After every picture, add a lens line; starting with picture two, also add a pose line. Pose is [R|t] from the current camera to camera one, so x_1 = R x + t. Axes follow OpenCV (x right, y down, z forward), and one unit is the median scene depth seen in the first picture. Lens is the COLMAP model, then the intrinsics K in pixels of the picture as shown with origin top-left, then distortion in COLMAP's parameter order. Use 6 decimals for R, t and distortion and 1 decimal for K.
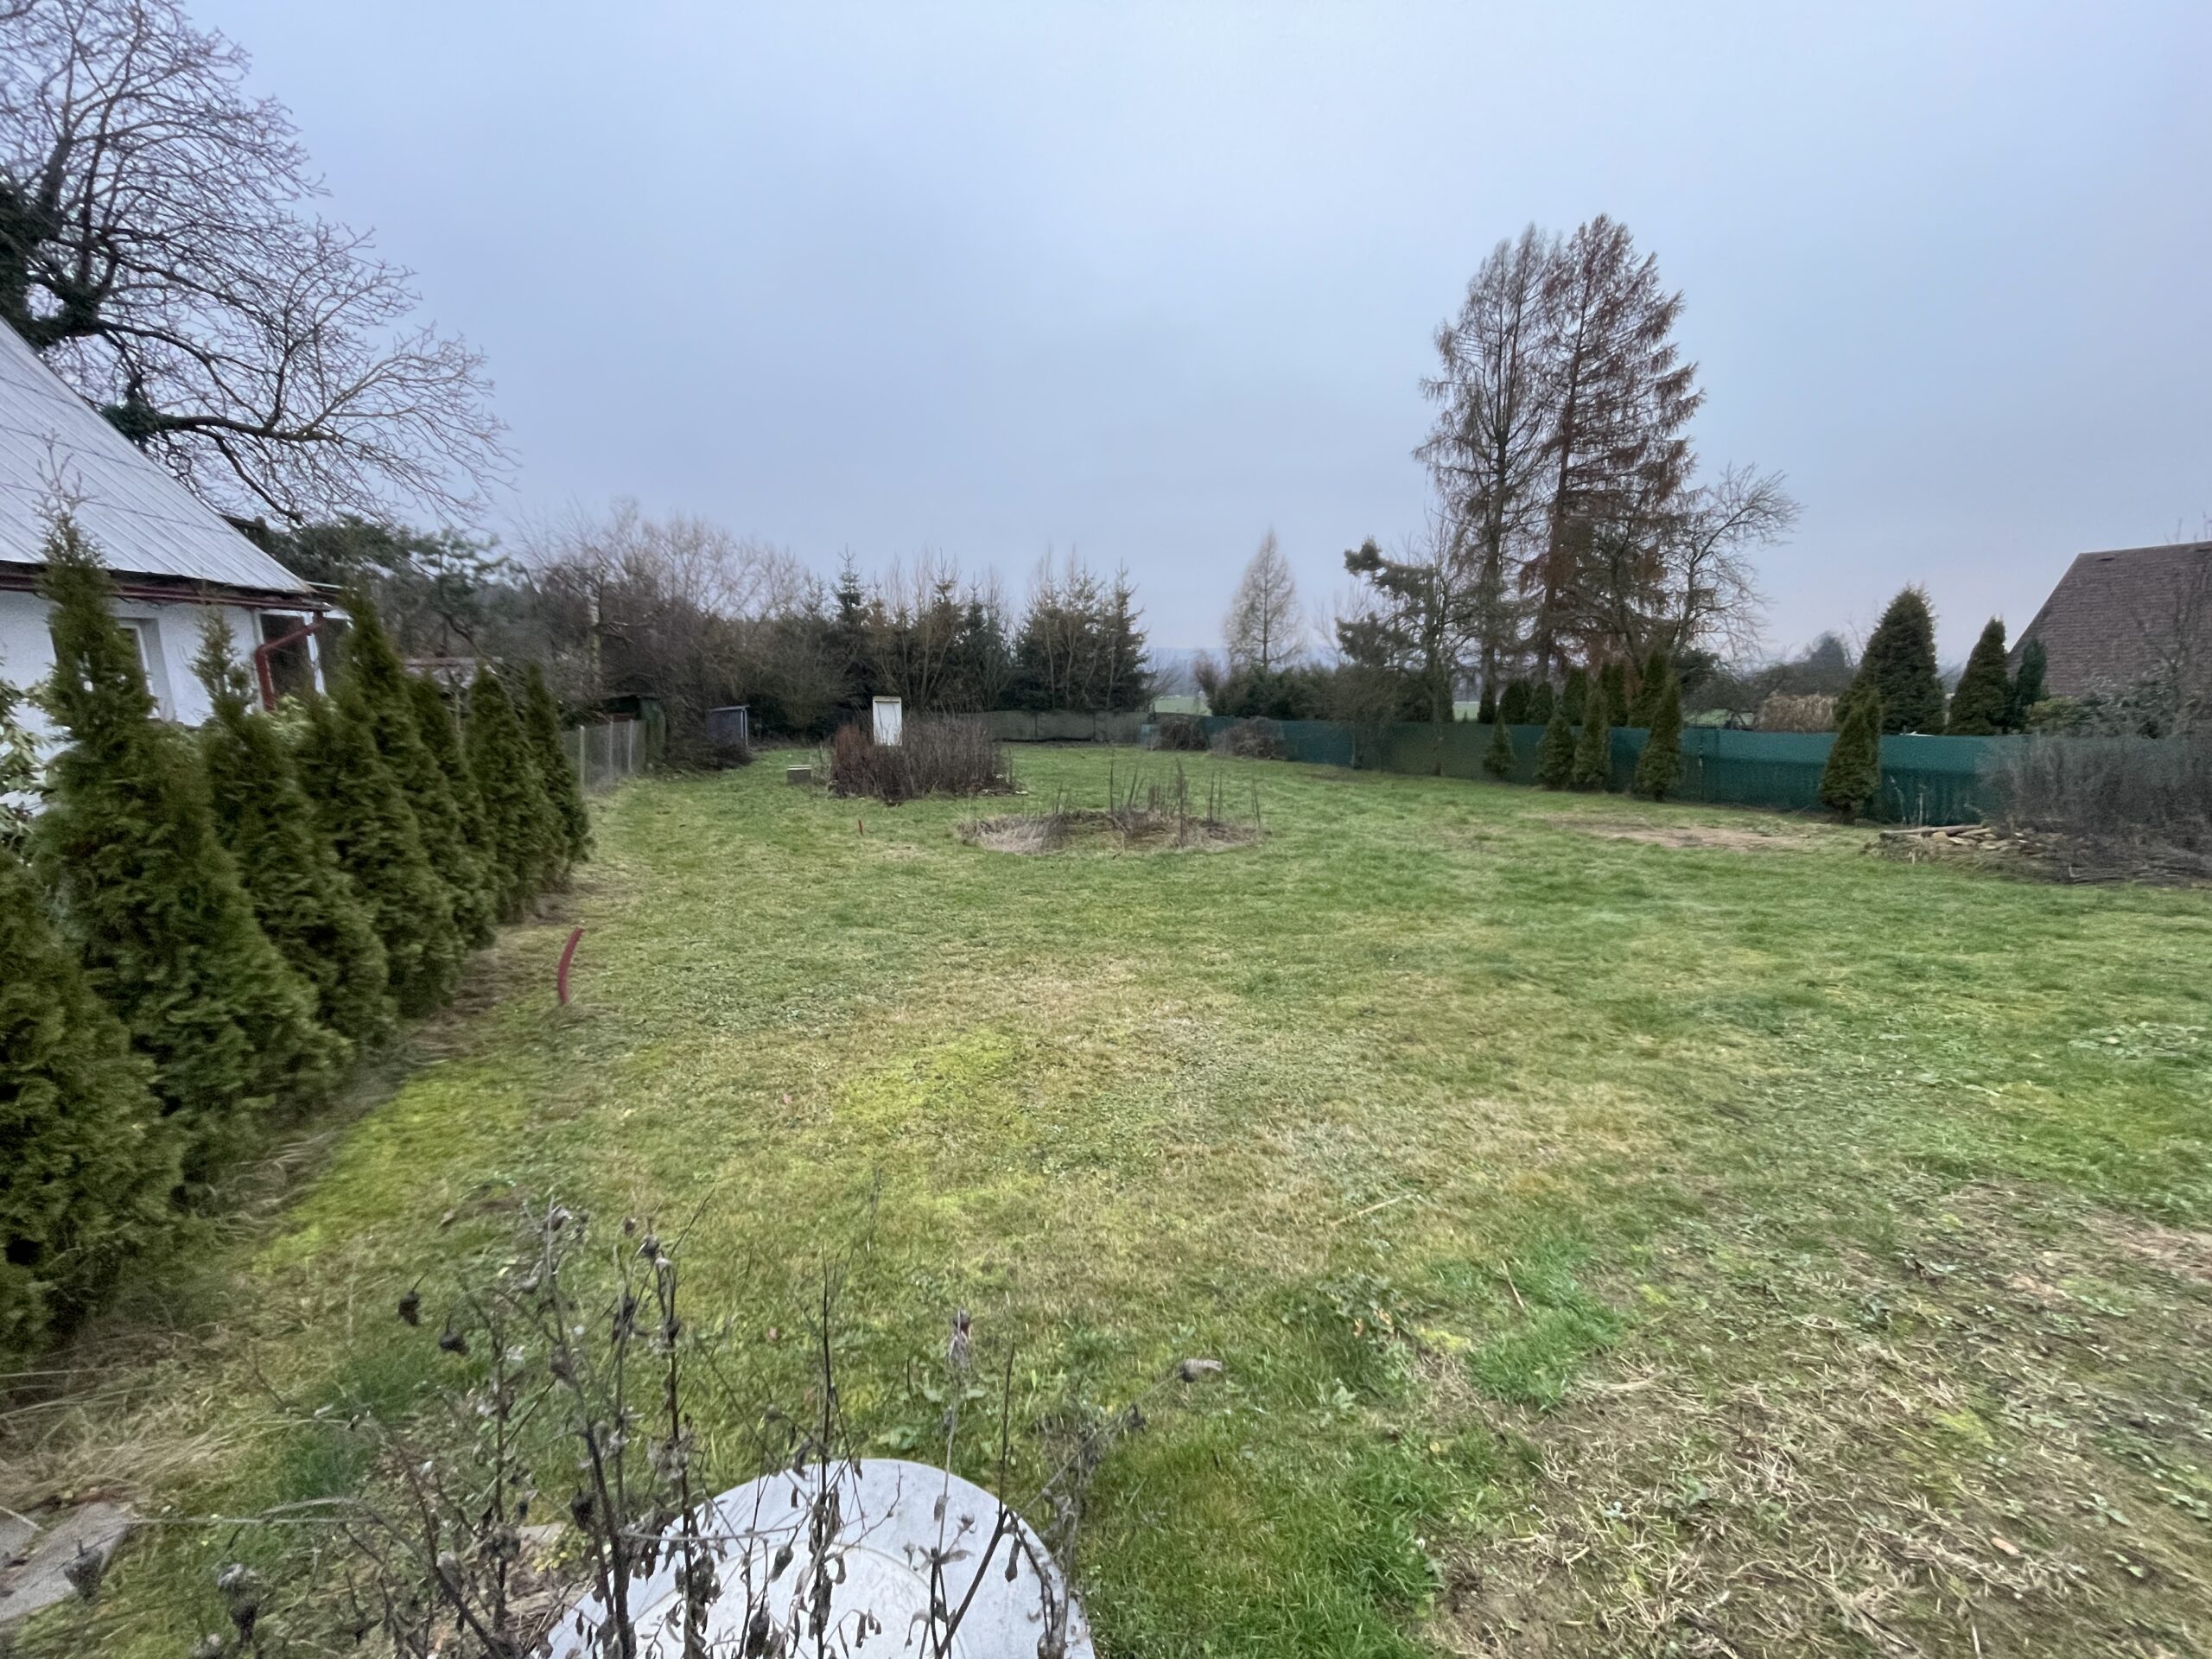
lens RADIAL K [[892.9, 0, 1110.7], [0, 892.9, 832.5], [0, 0, 1]] dist [-0.001126, -0.002602]
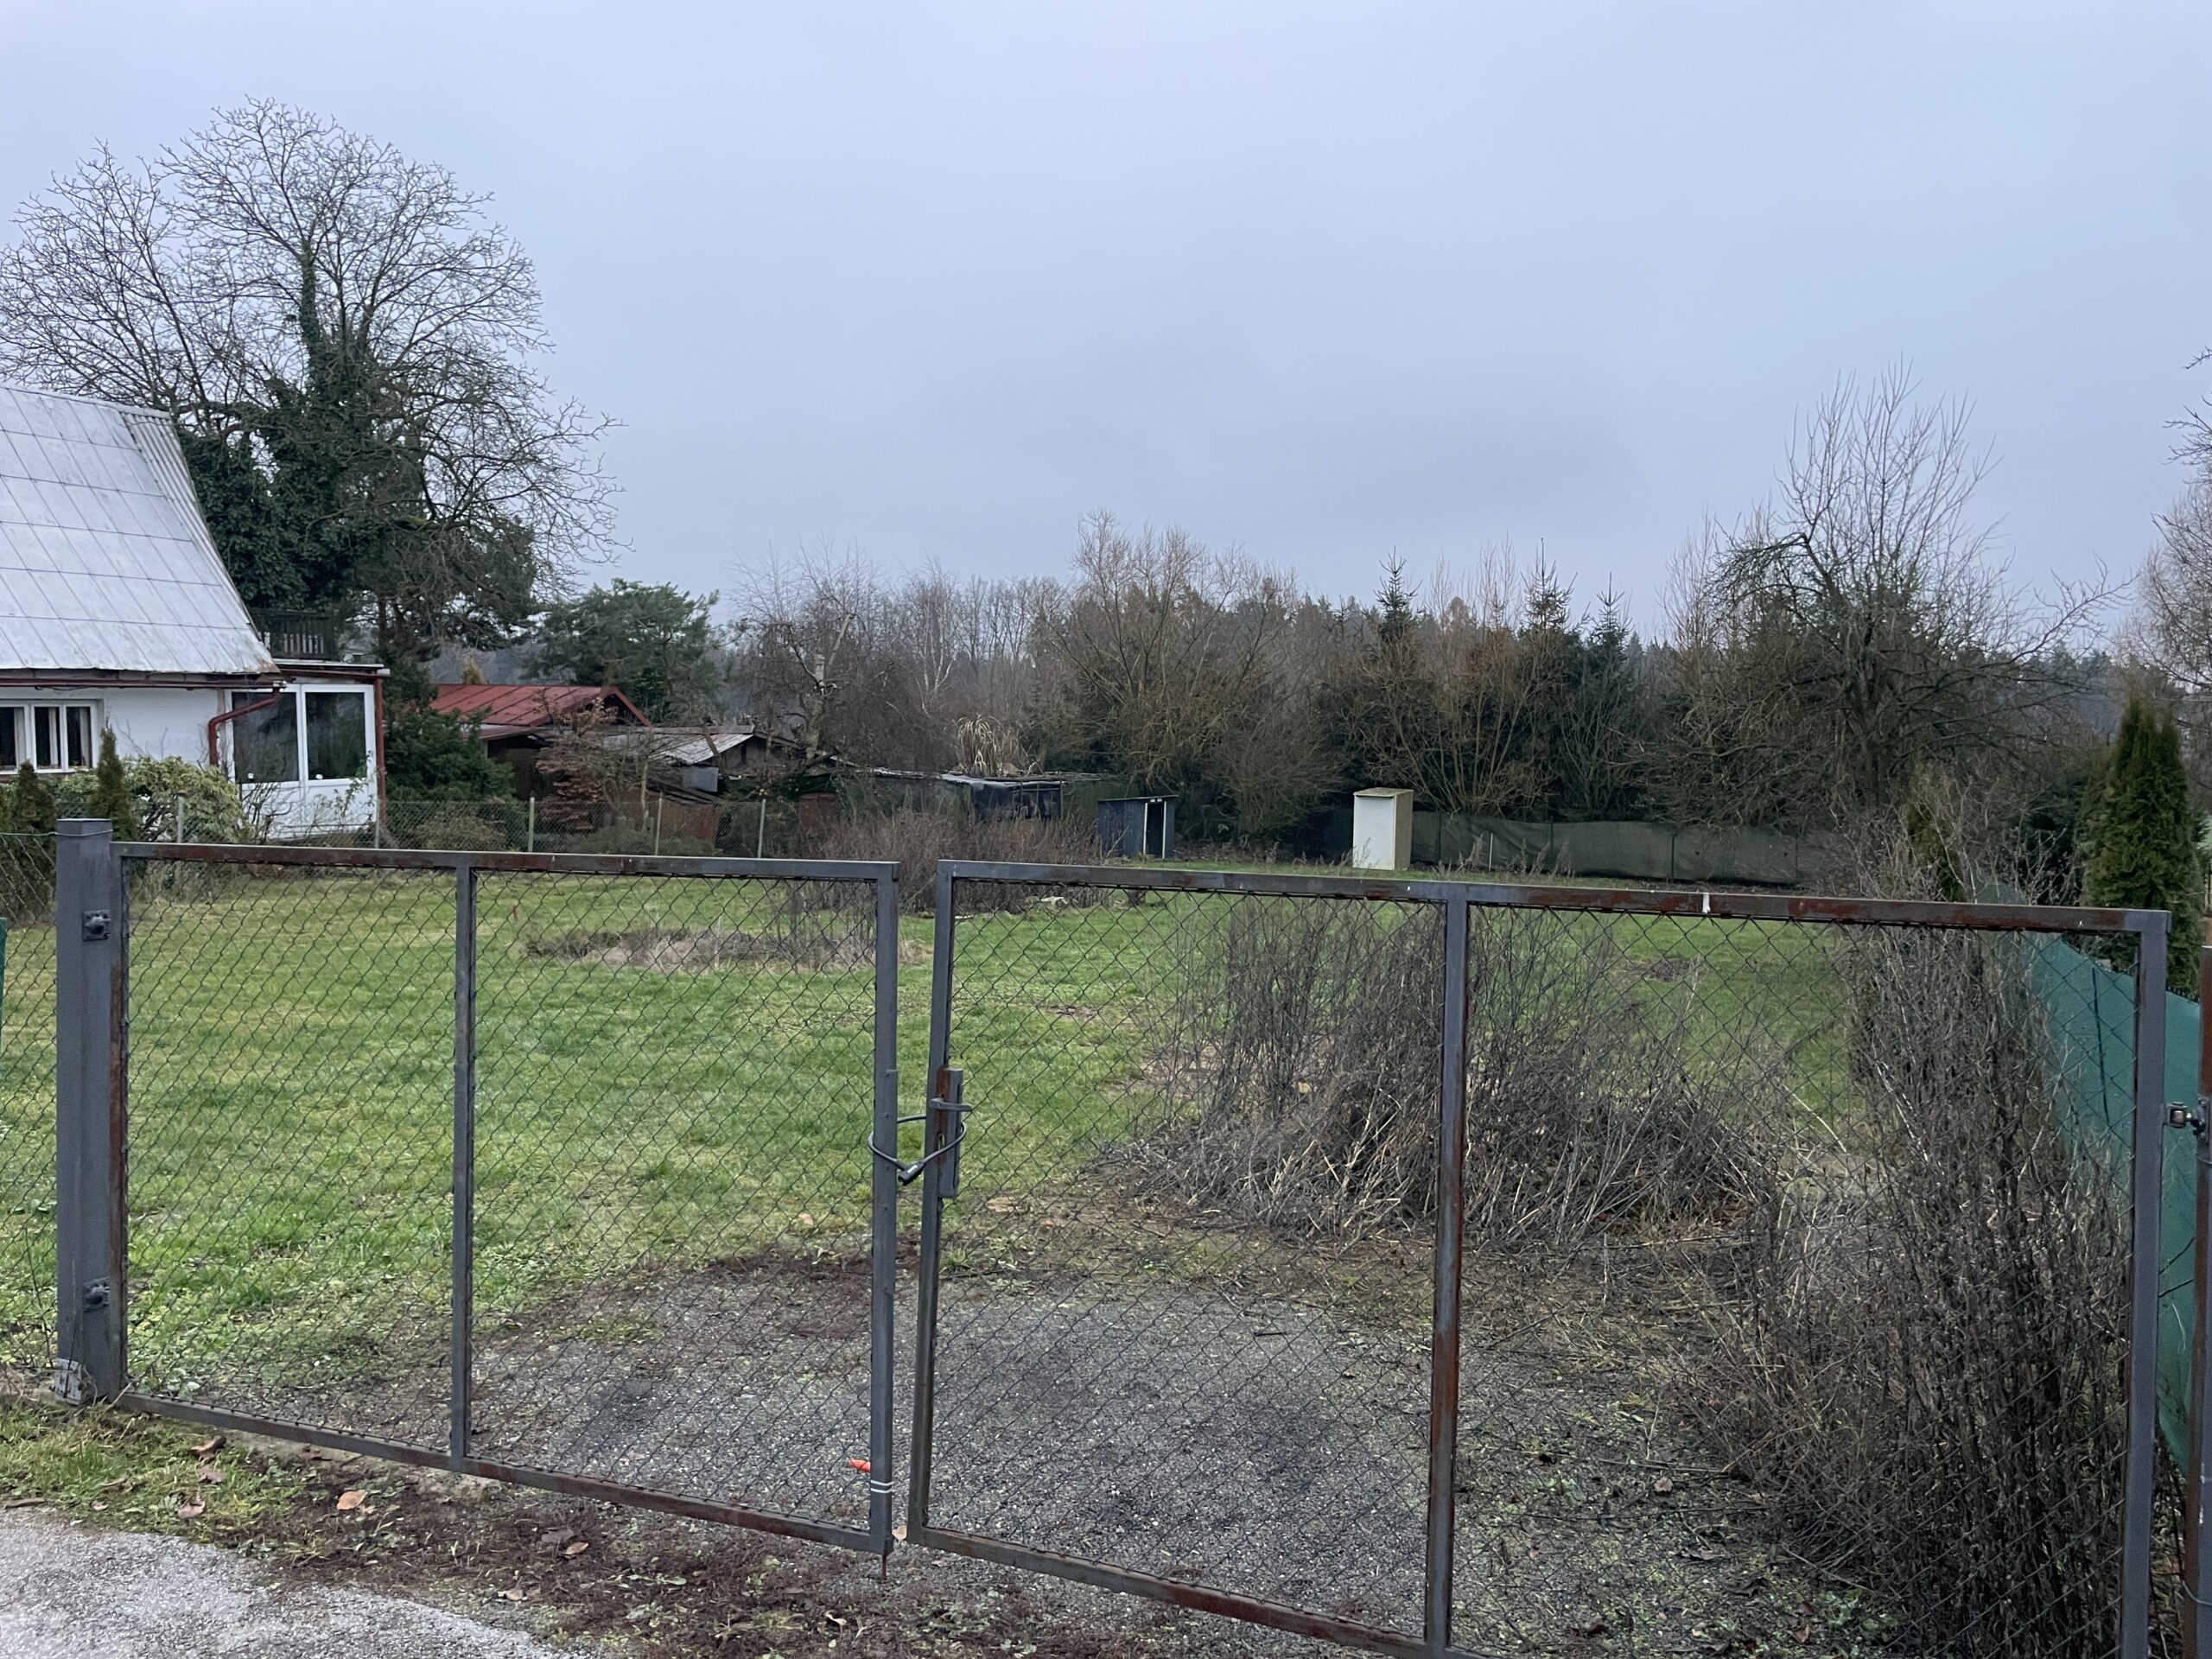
lens RADIAL K [[1675.5, 0, 1105.0], [0, 1675.5, 814.5], [0, 0, 1]] dist [0.082306, -0.105339]
pose [[0.713329, 0.032666, -0.700068, 2.076491], [-0.130783, 0.987571, -0.087180, -0.070265], [0.688518, 0.153745, 0.708735, 0.380065]]
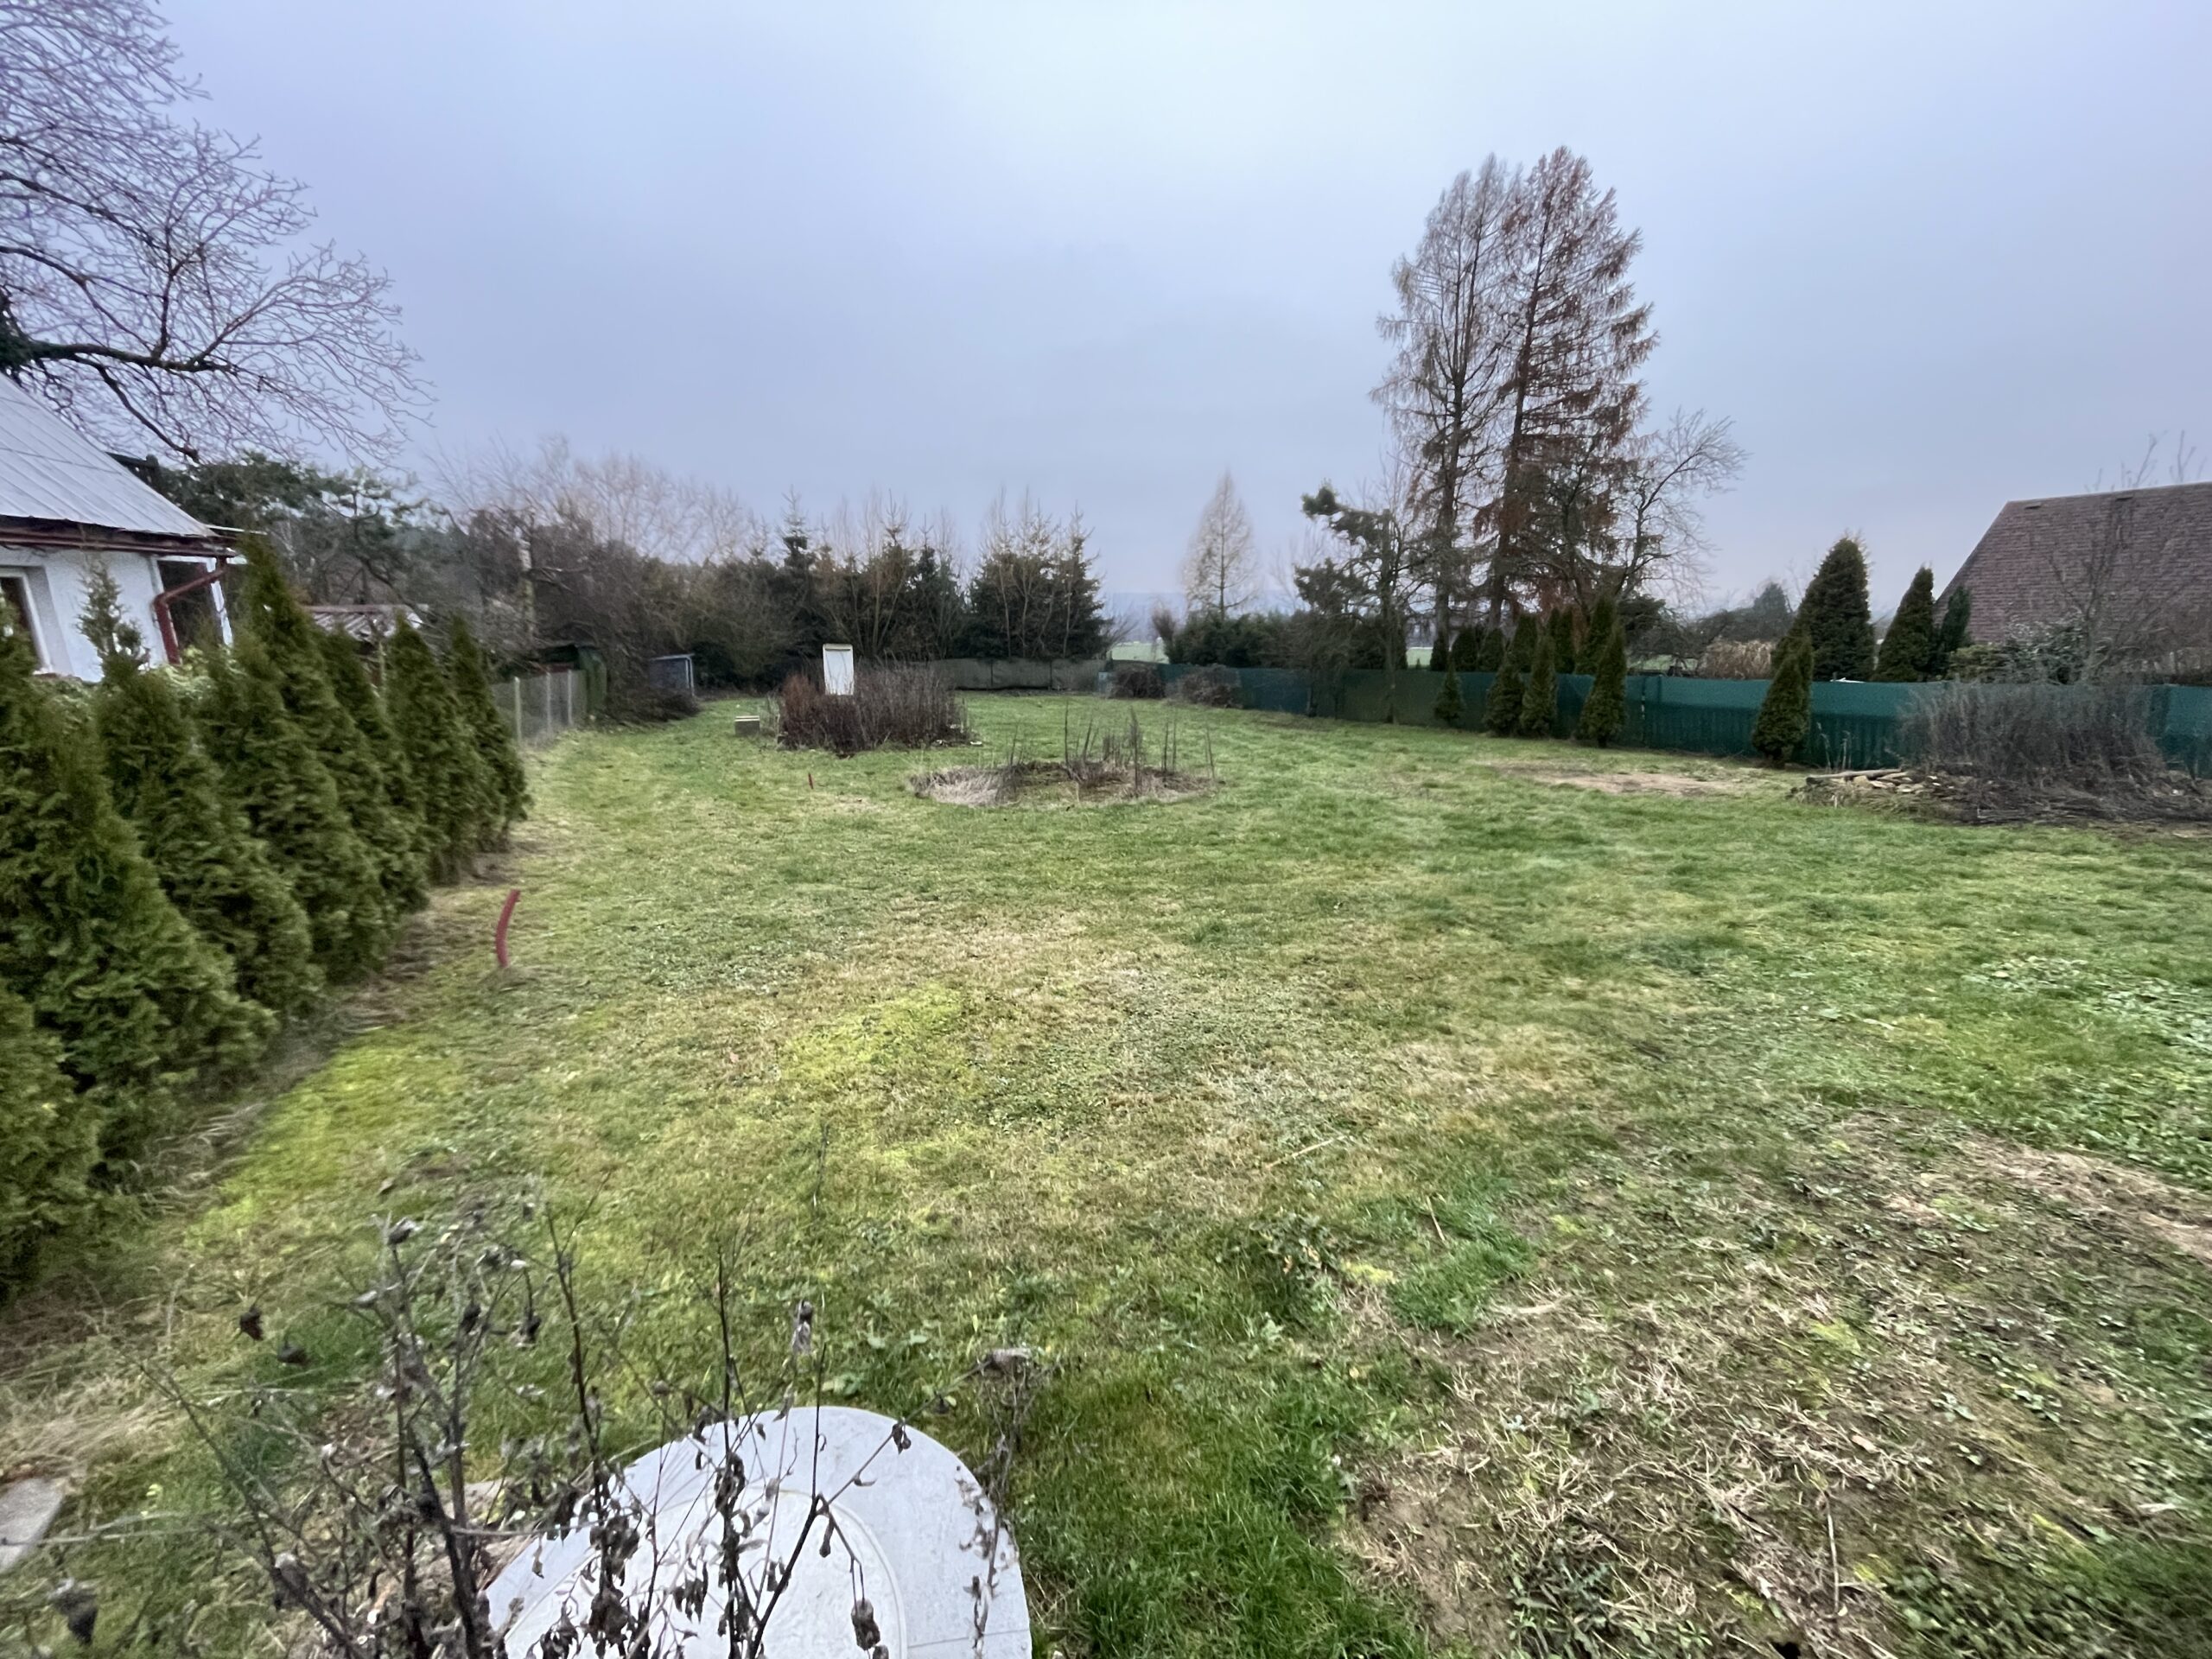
lens RADIAL K [[892.2, 0, 1112.7], [0, 892.2, 832.8], [0, 0, 1]] dist [-0.000243, -0.003364]
pose [[0.998871, -0.011887, 0.045996, 0.014944], [0.009152, 0.998203, 0.059217, -0.007304], [-0.046617, -0.058729, 0.997185, -0.002979]]
